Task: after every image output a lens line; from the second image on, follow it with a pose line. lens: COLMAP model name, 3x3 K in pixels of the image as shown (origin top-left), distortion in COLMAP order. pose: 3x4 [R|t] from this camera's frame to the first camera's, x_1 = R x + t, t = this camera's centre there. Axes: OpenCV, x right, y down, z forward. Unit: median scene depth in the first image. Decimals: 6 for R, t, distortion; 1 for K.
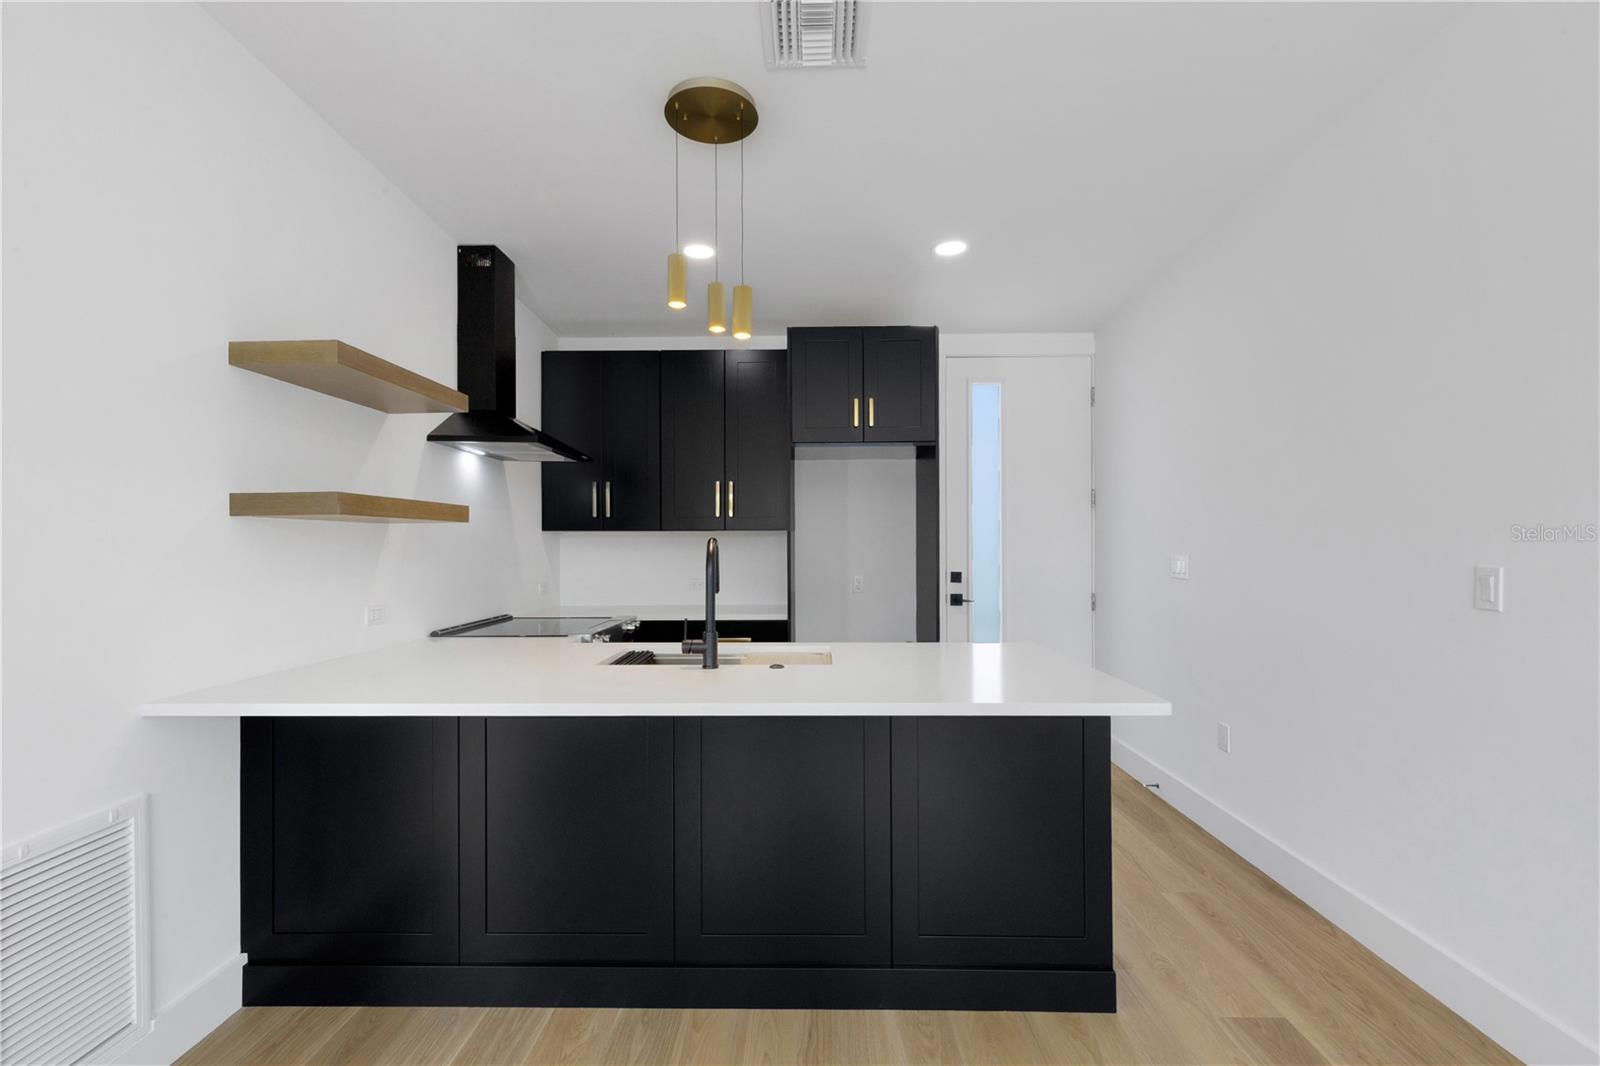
lens RADIAL K [[747.3, 0, 802.6], [0, 747.3, 540.3], [0, 0, 1]] dist [0.003844, 0.000402]
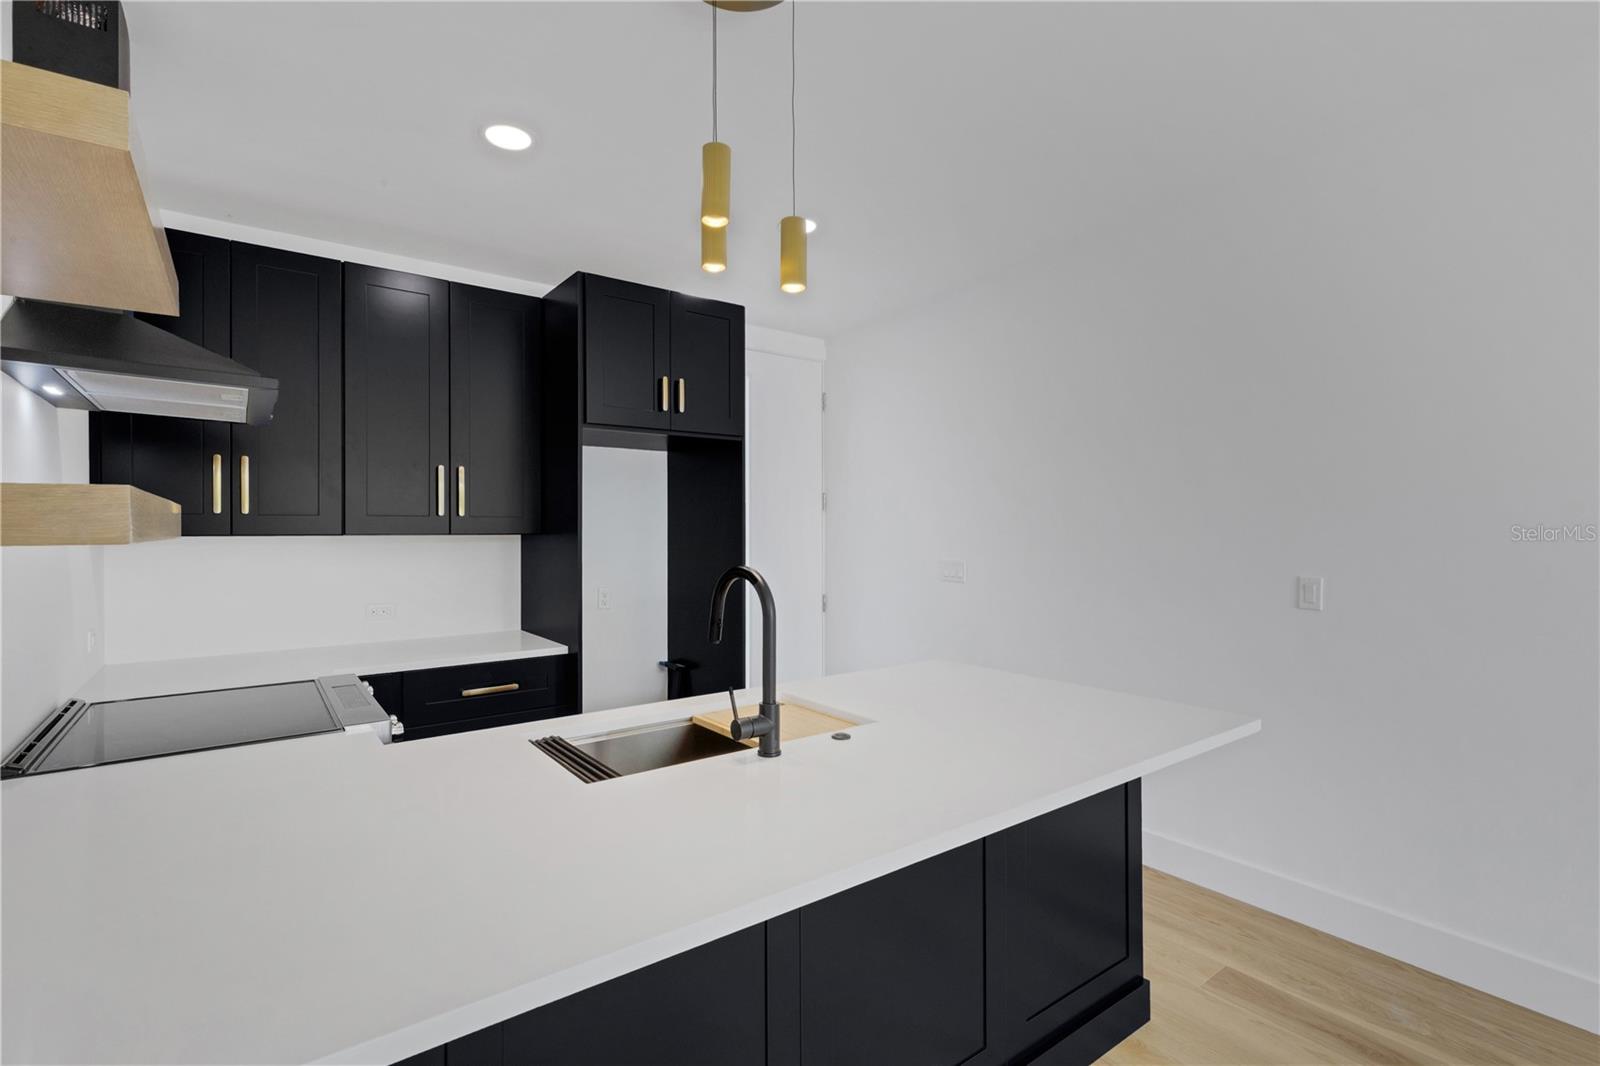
lens RADIAL K [[747.3, 0, 832.1], [0, 747.3, 525.7], [0, 0, 1]] dist [0.003844, 0.000402]
pose [[0.776031, 0.007486, 0.630651, -0.296369], [-0.006227, 0.999972, -0.004207, -0.022806], [-0.630665, -0.000662, 0.776055, 0.243259]]
